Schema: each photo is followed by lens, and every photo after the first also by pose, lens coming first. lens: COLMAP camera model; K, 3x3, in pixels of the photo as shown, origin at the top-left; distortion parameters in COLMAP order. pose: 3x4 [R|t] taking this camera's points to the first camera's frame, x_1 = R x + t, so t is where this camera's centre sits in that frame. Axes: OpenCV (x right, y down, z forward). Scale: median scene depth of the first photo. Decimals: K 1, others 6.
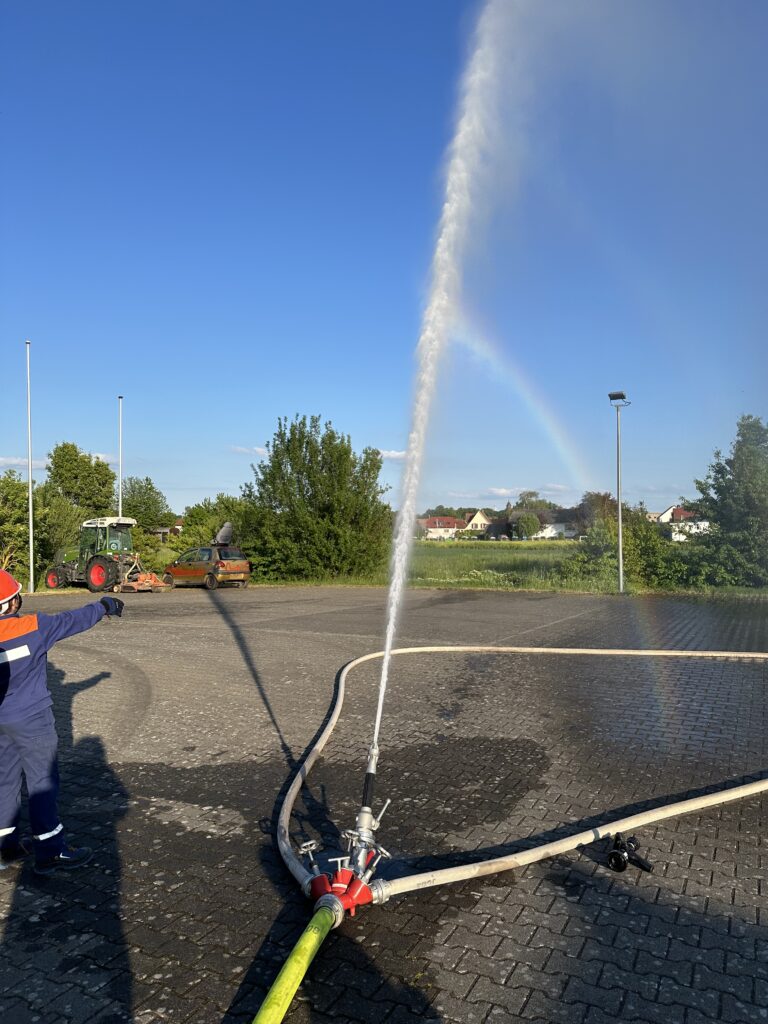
lens RADIAL K [[715.5, 0, 389.8], [0, 715.5, 519.2], [0, 0, 1]] dist [0.104119, -0.101205]
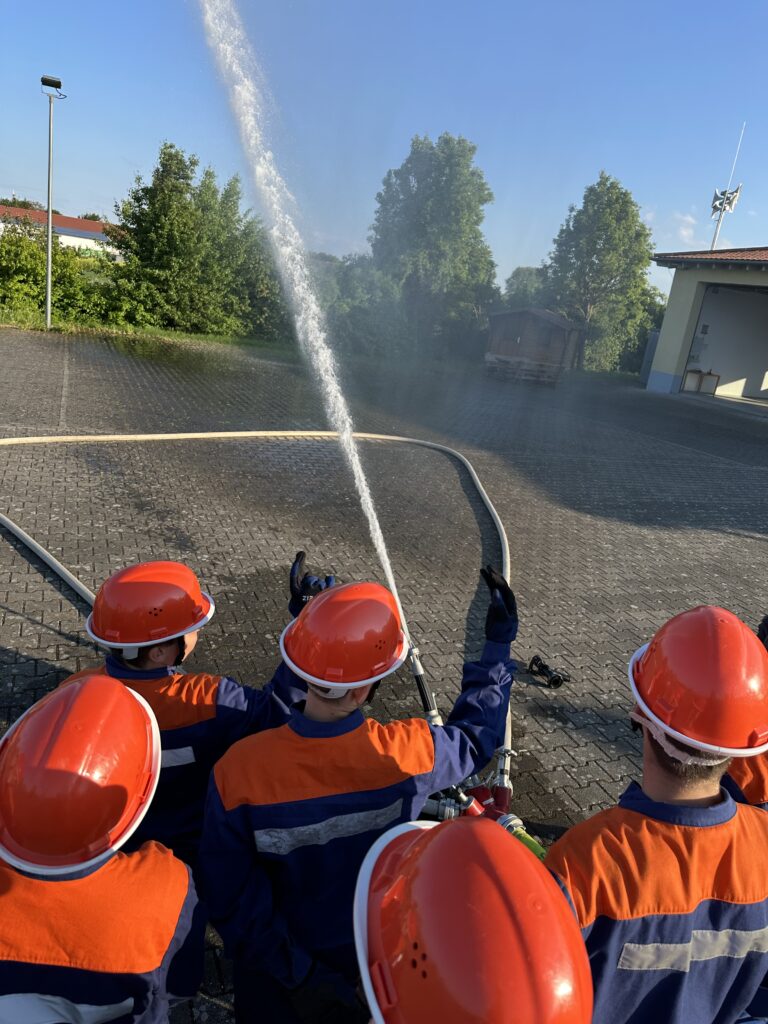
lens RADIAL K [[715.5, 0, 375.4], [0, 715.5, 503.8], [0, 0, 1]] dist [0.104119, -0.101205]
pose [[0.644992, -0.121729, 0.754432, -0.089572], [-0.159503, 0.944043, 0.288688, -0.012934], [-0.747359, -0.306536, 0.589484, 0.069217]]
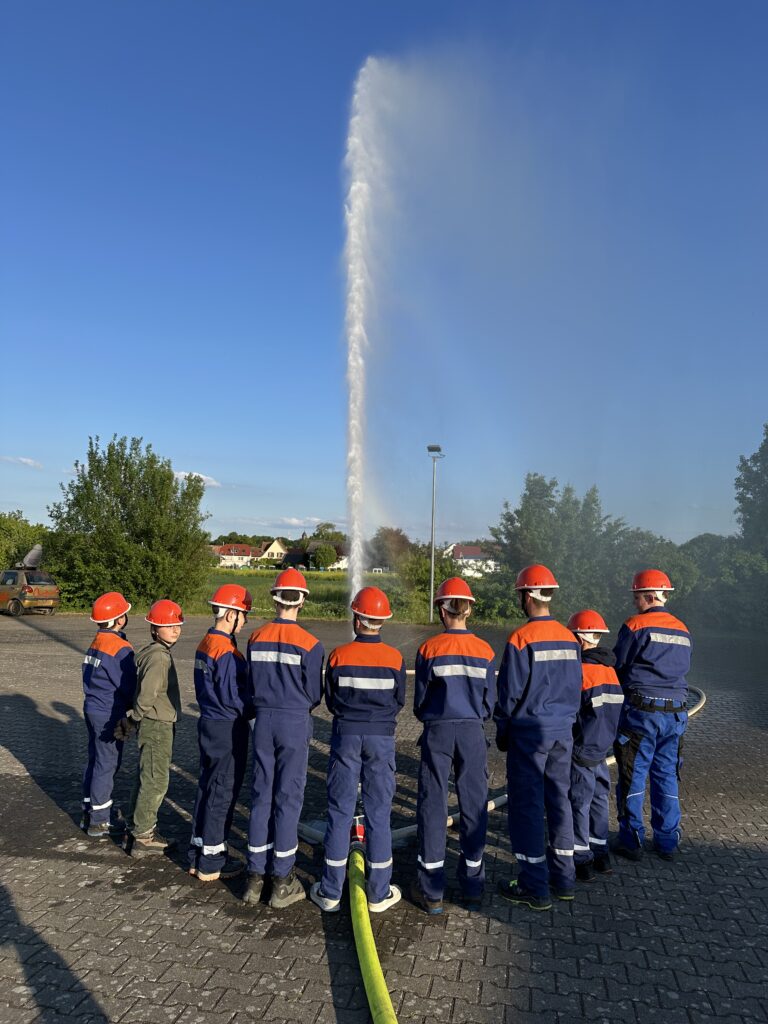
lens RADIAL K [[715.5, 0, 393.9], [0, 715.5, 510.1], [0, 0, 1]] dist [0.104119, -0.101205]
pose [[0.956381, 0.058173, 0.286272, -0.043898], [-0.042859, 0.997309, -0.059477, -0.003164], [-0.288961, 0.044614, 0.956301, -0.036032]]
